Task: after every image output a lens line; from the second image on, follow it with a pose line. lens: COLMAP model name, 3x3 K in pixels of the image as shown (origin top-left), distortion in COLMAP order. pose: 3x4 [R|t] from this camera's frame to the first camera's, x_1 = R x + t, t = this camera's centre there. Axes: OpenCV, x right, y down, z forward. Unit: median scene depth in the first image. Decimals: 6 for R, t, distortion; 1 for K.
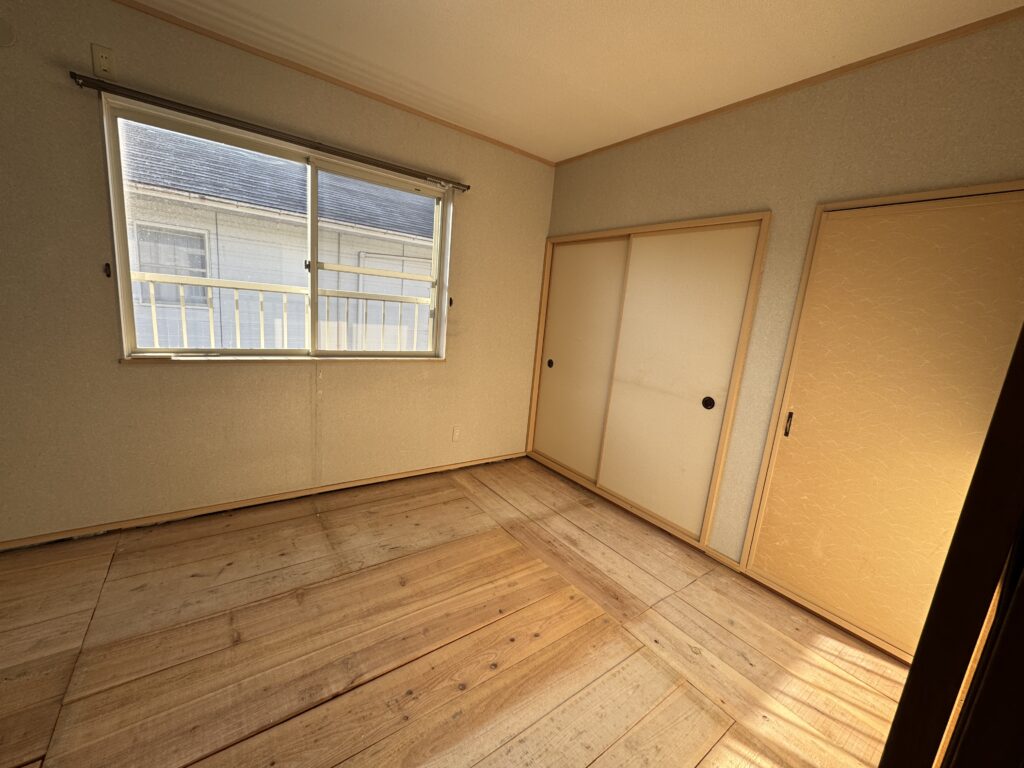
lens RADIAL K [[405.0, 0, 513.7], [0, 405.0, 384.7], [0, 0, 1]] dist [-0.001650, -0.000362]
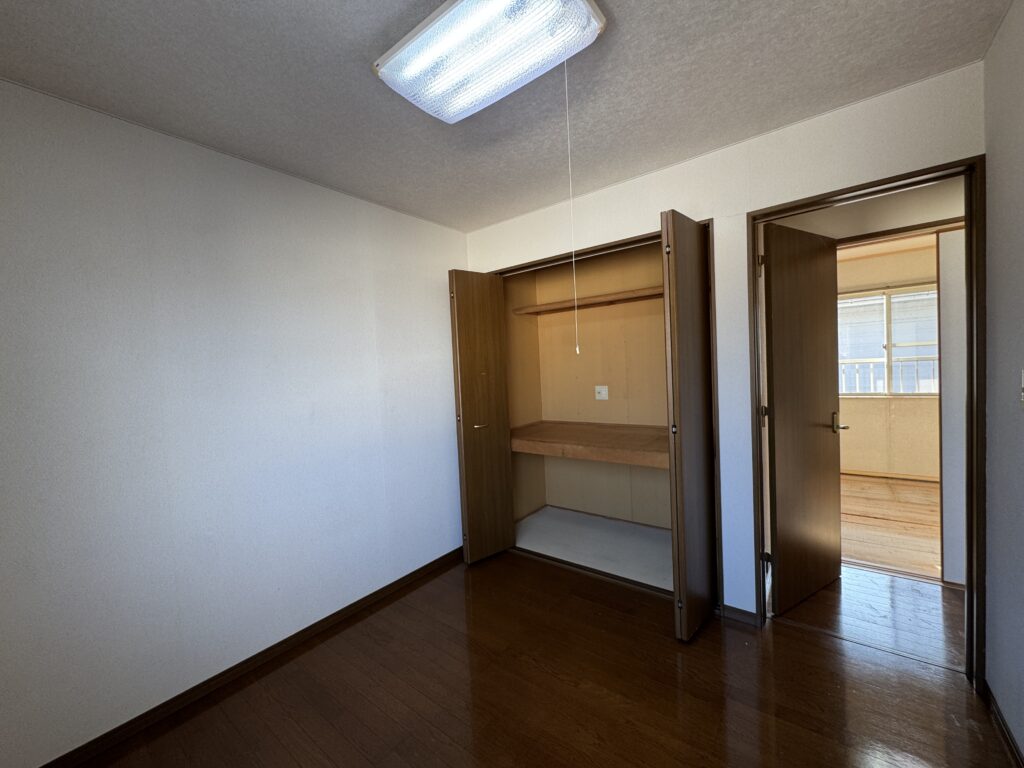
lens RADIAL K [[405.0, 0, 513.7], [0, 405.0, 384.7], [0, 0, 1]] dist [-0.001650, -0.000362]
pose [[0.274033, -0.063921, -0.959594, 0.770208], [-0.105941, 0.989710, -0.096180, 0.227605], [0.955867, 0.128016, 0.264442, -1.059546]]
